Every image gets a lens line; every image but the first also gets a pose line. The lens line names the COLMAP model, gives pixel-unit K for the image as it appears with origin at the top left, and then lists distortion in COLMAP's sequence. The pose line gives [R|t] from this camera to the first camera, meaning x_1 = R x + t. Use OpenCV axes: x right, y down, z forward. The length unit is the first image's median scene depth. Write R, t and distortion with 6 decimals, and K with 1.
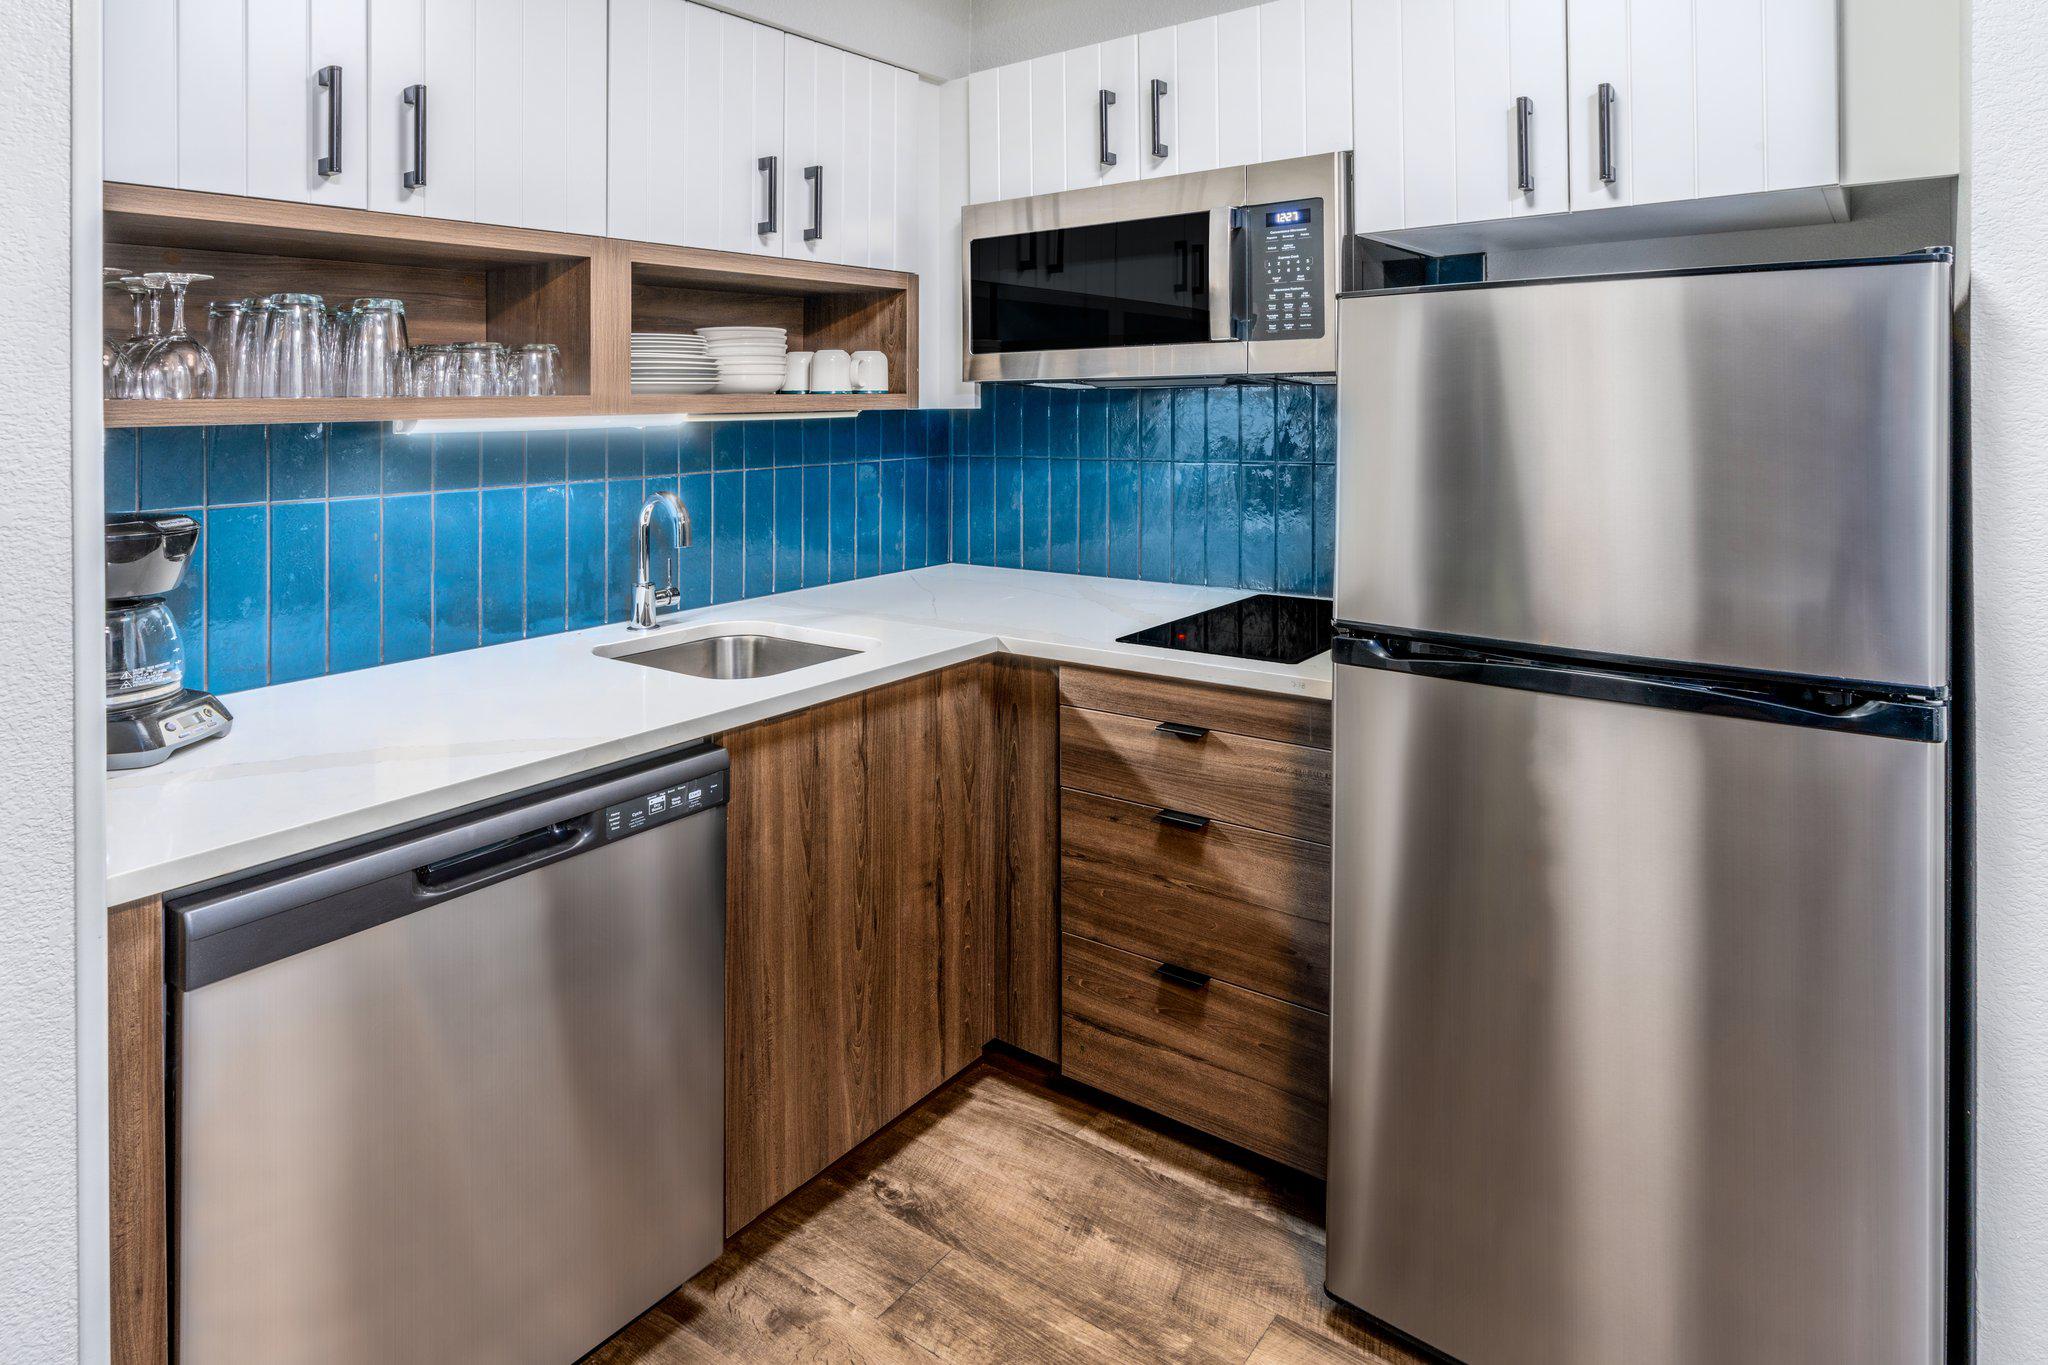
lens RADIAL K [[961.3, 0, 957.3], [0, 961.3, 388.4], [0, 0, 1]] dist [-0.007019, -0.000344]
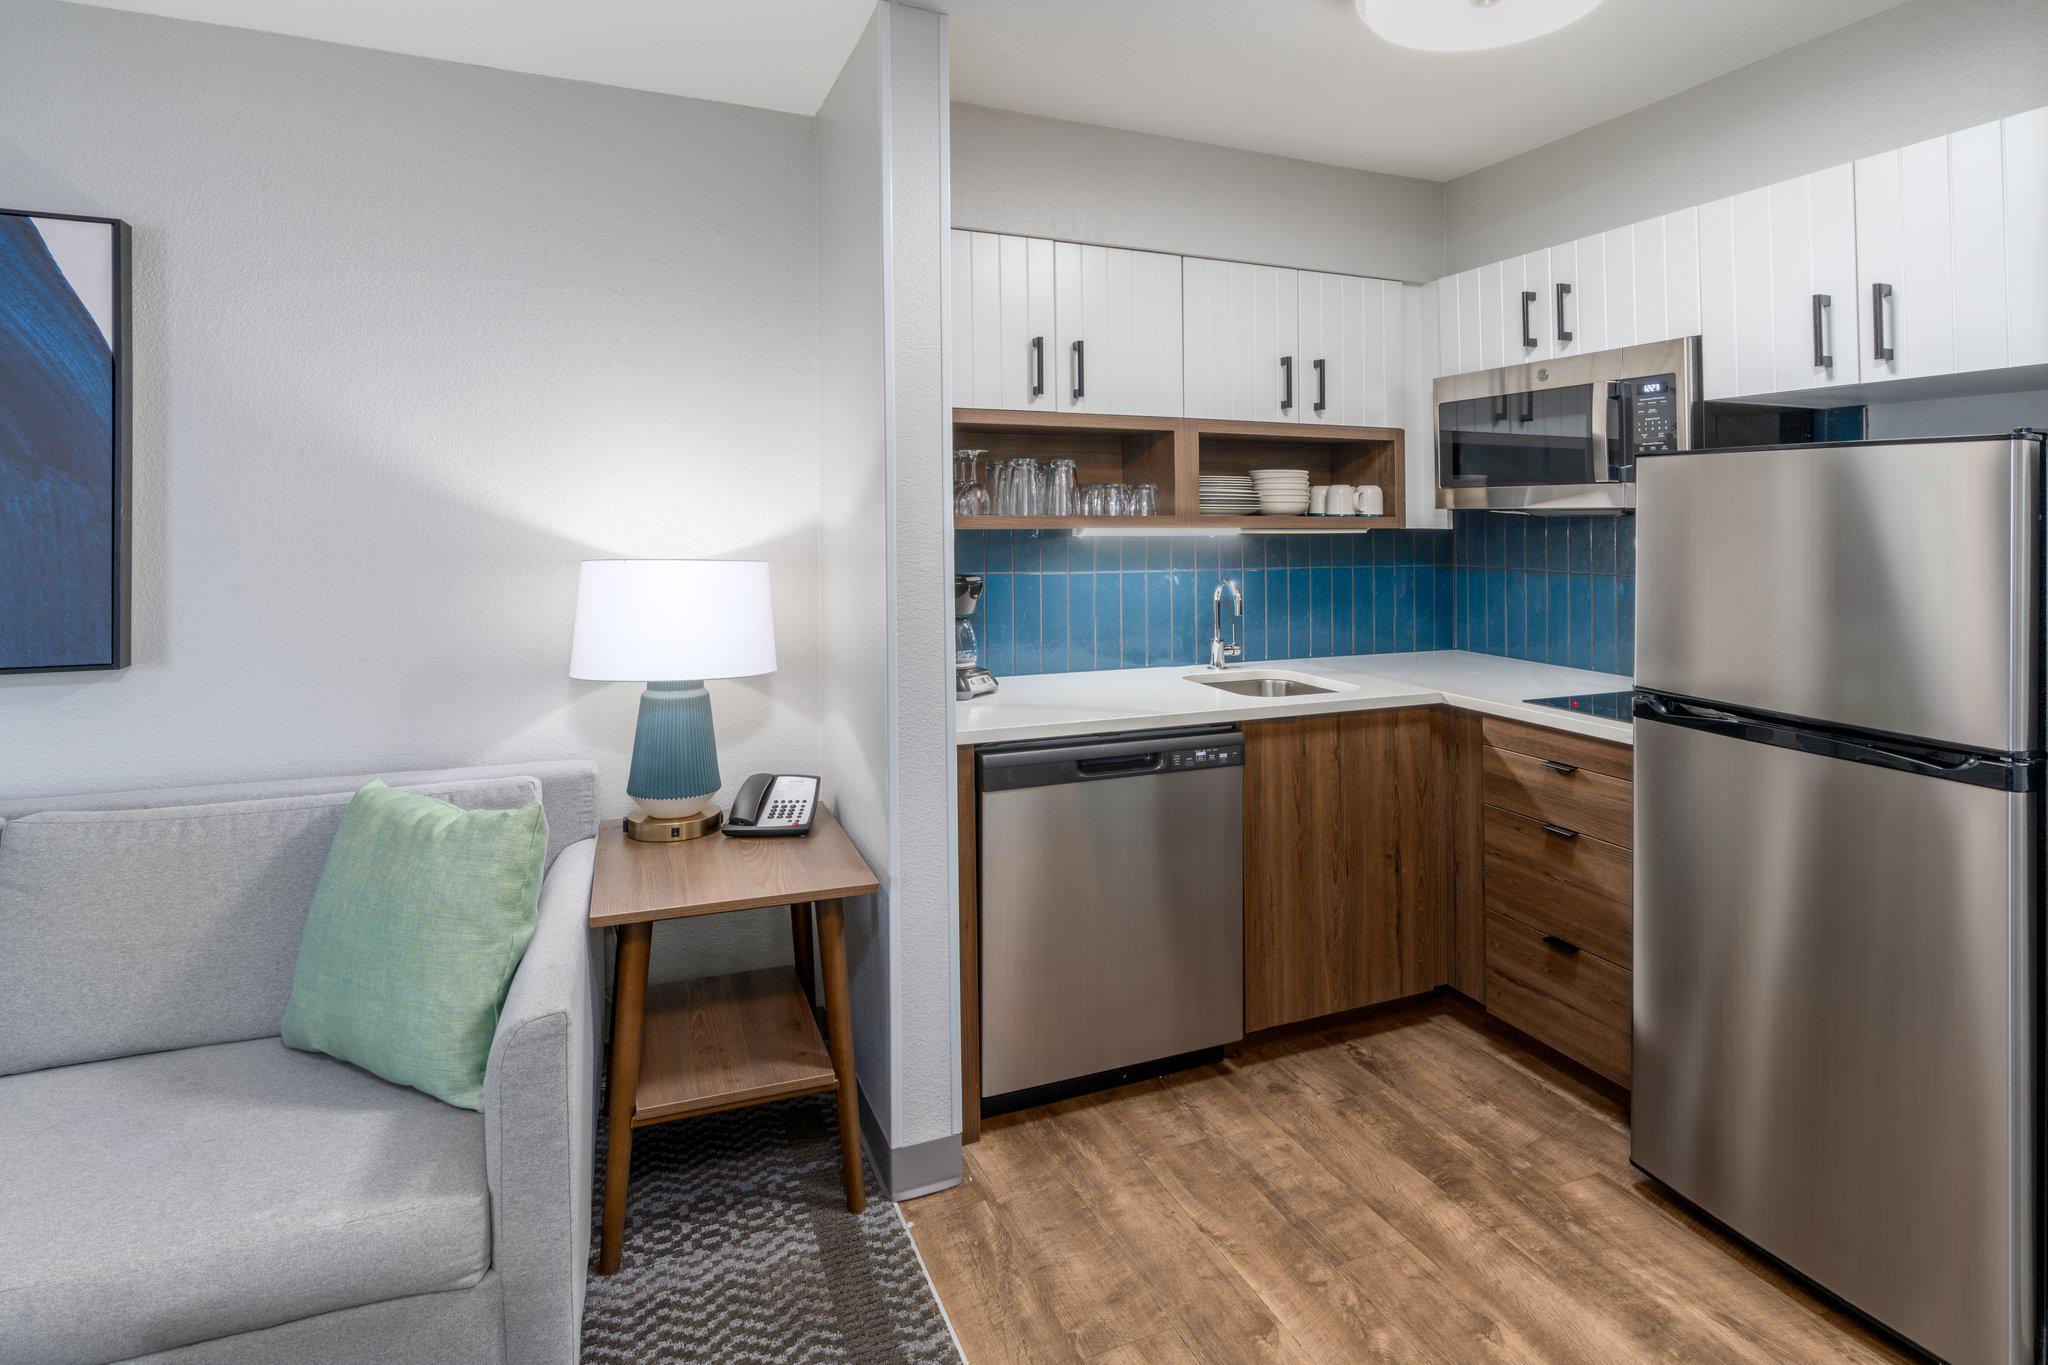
lens RADIAL K [[968.7, 0, 967.0], [0, 968.7, 478.3], [0, 0, 1]] dist [-0.000472, -0.000110]
pose [[0.786289, -0.016440, -0.617641, 0.399199], [0.008657, 0.999841, -0.015592, -0.040664], [0.617799, 0.006913, 0.786306, -0.576610]]
